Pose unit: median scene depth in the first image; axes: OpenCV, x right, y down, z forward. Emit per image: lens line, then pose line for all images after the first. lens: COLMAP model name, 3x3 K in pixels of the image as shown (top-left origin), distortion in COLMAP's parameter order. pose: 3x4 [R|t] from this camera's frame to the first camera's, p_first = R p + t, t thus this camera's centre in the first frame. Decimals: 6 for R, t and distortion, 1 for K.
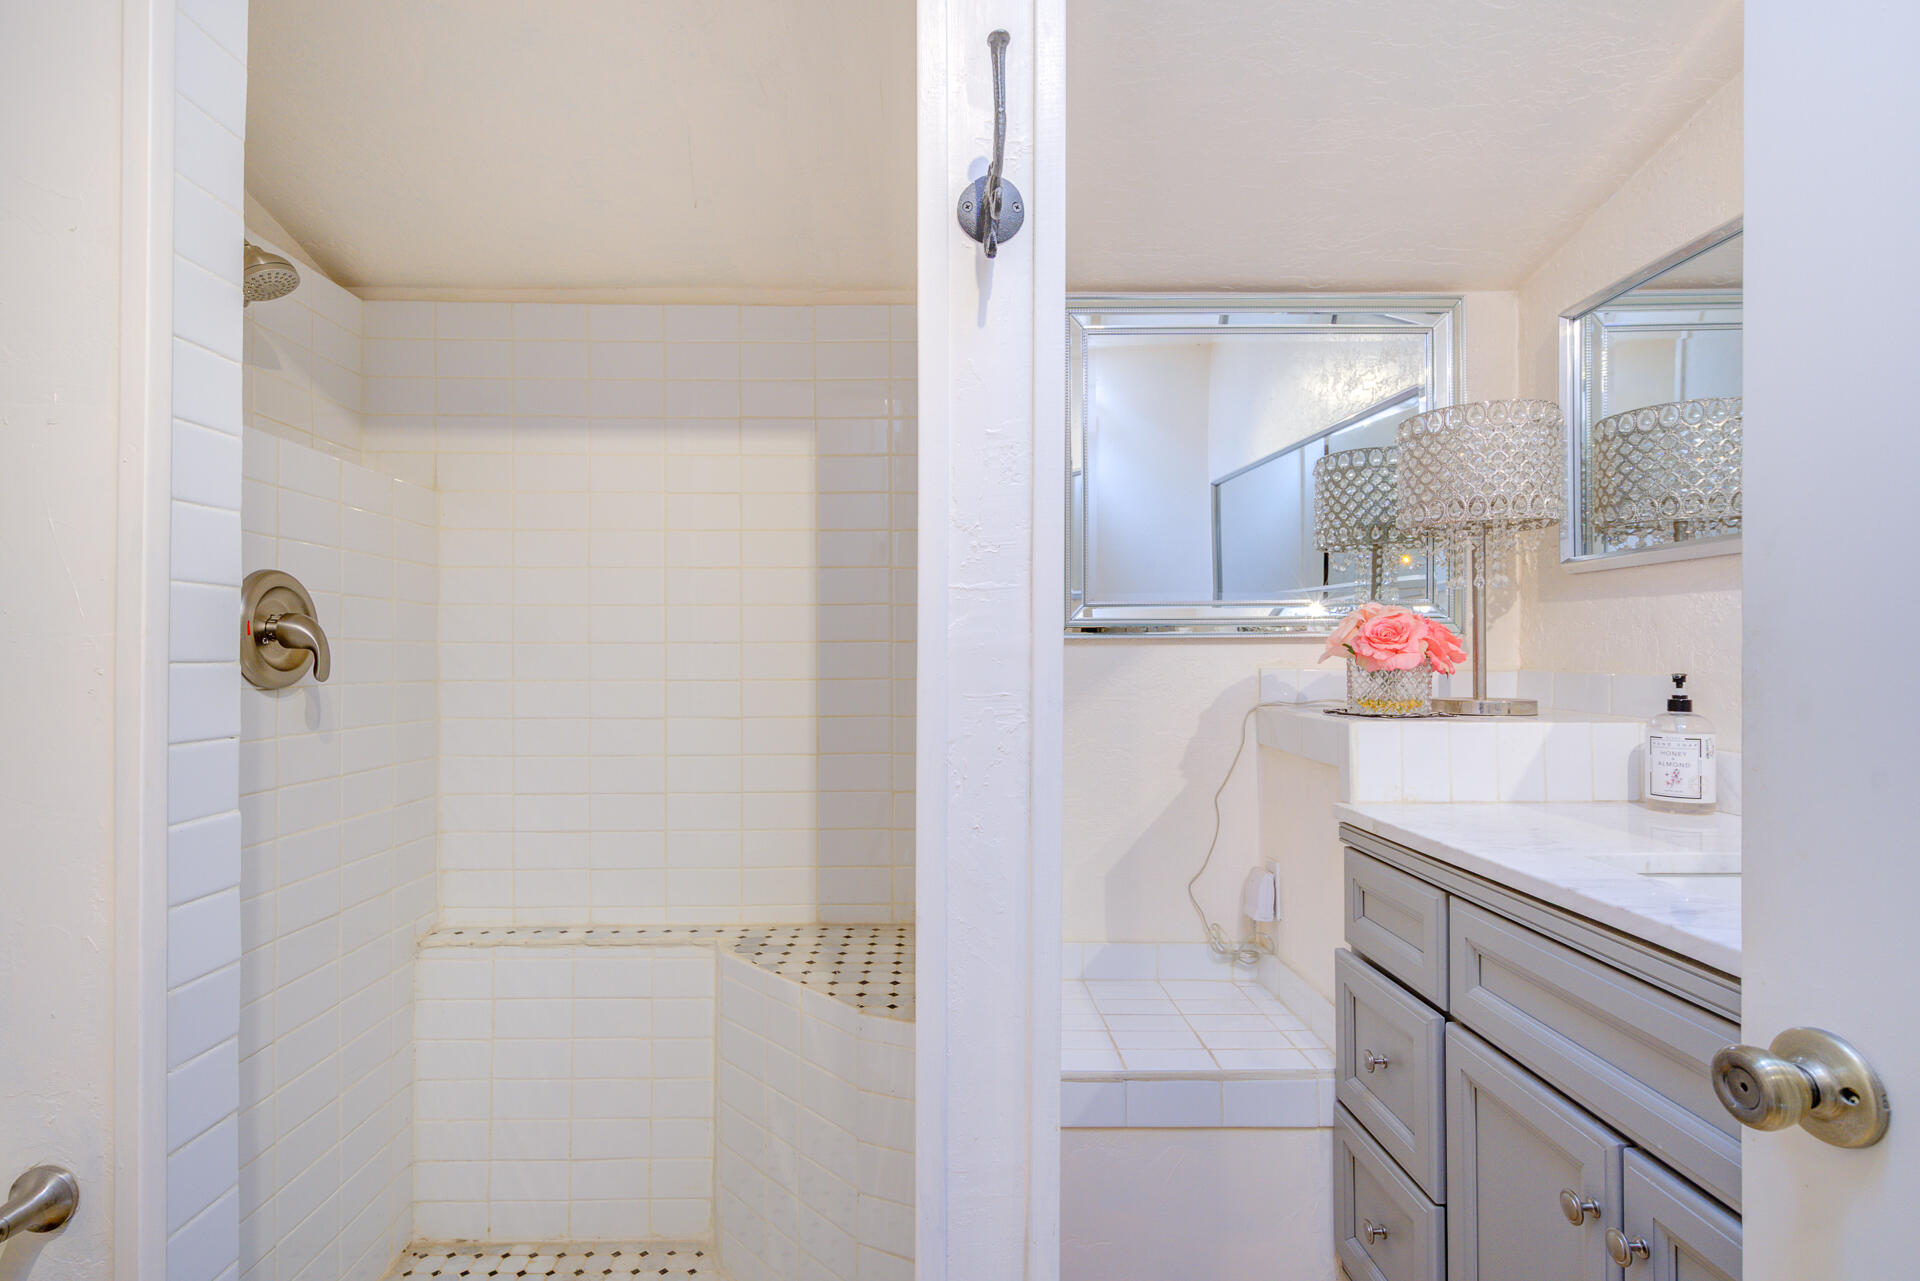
lens RADIAL K [[944.9, 0, 961.1], [0, 944.9, 658.3], [0, 0, 1]] dist [0.023997, -0.009232]
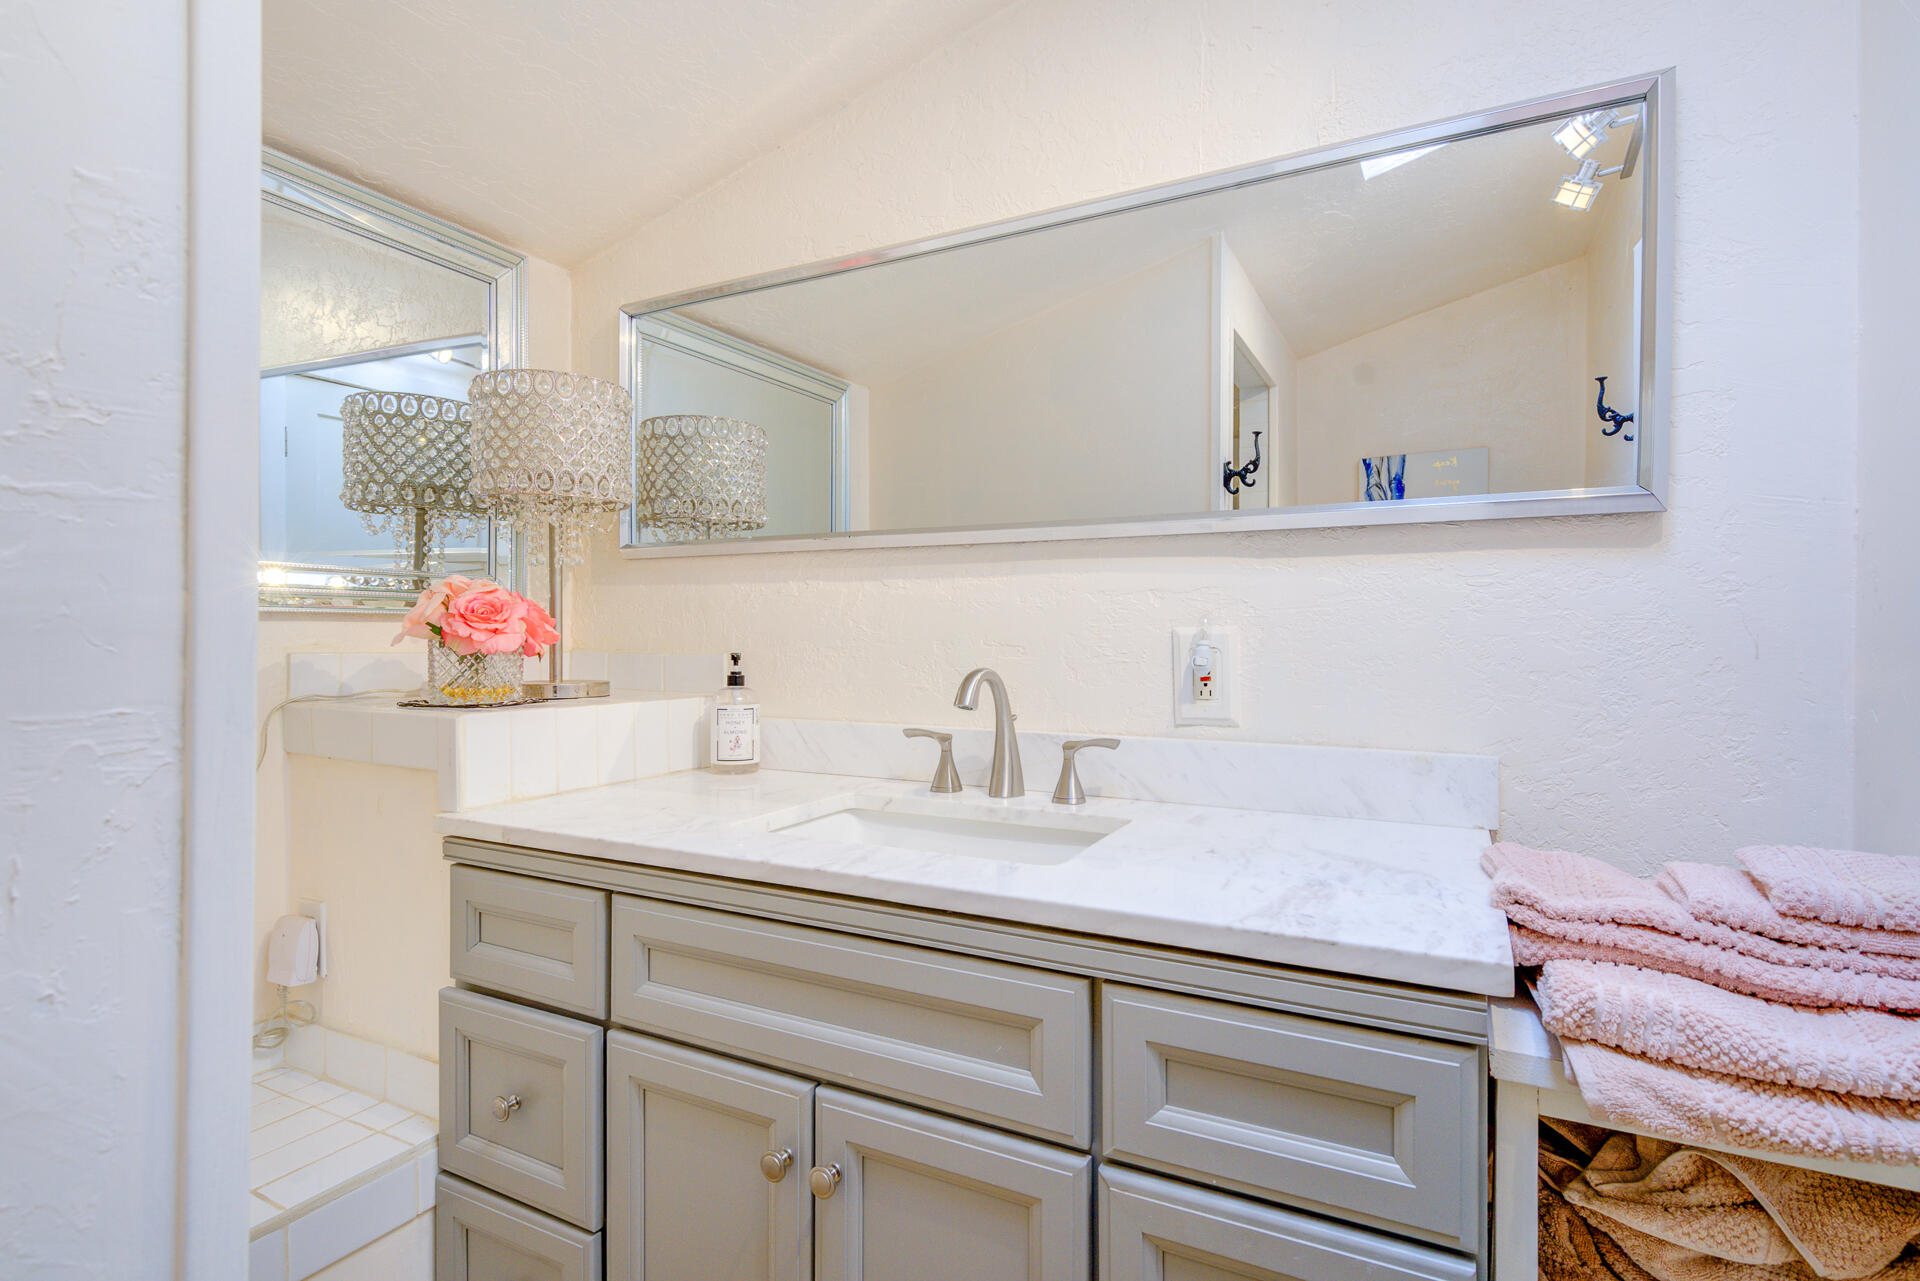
lens RADIAL K [[934.3, 0, 960.6], [0, 934.3, 644.0], [0, 0, 1]] dist [0.006361, -0.000103]
pose [[0.488992, -0.004357, 0.872277, -0.087799], [-0.000118, 0.999987, 0.005061, -0.000353], [-0.872288, -0.002578, 0.488985, 0.191068]]
